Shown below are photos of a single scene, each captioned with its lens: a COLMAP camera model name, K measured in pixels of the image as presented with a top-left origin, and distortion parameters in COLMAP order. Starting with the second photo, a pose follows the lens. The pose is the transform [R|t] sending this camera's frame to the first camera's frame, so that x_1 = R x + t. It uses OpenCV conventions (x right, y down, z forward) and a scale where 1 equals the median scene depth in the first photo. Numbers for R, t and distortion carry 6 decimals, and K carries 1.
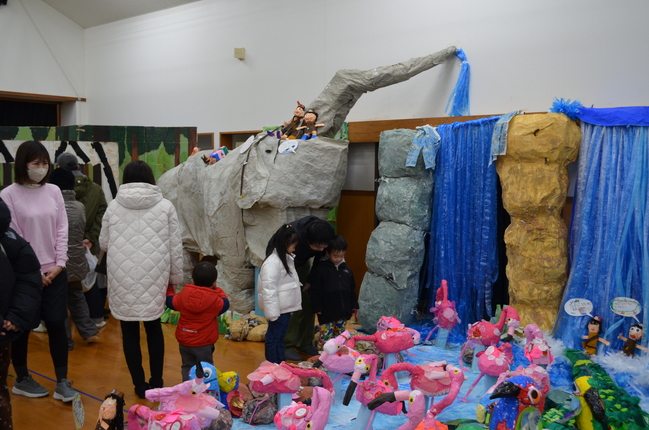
lens RADIAL K [[667.8, 0, 324.5], [0, 667.8, 214.4], [0, 0, 1]] dist [-0.005237, 0.000000]
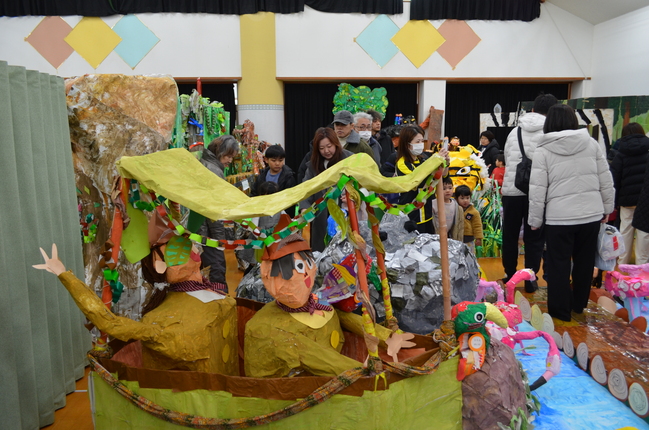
lens RADIAL K [[506.3, 0, 325.1], [0, 506.3, 214.5], [0, 0, 1]] dist [-0.011445, -0.003098]
pose [[0.689738, 0.101811, -0.716865, 0.046101], [-0.036986, 0.993726, 0.105545, 0.020802], [0.723113, -0.046284, 0.689177, -0.154161]]
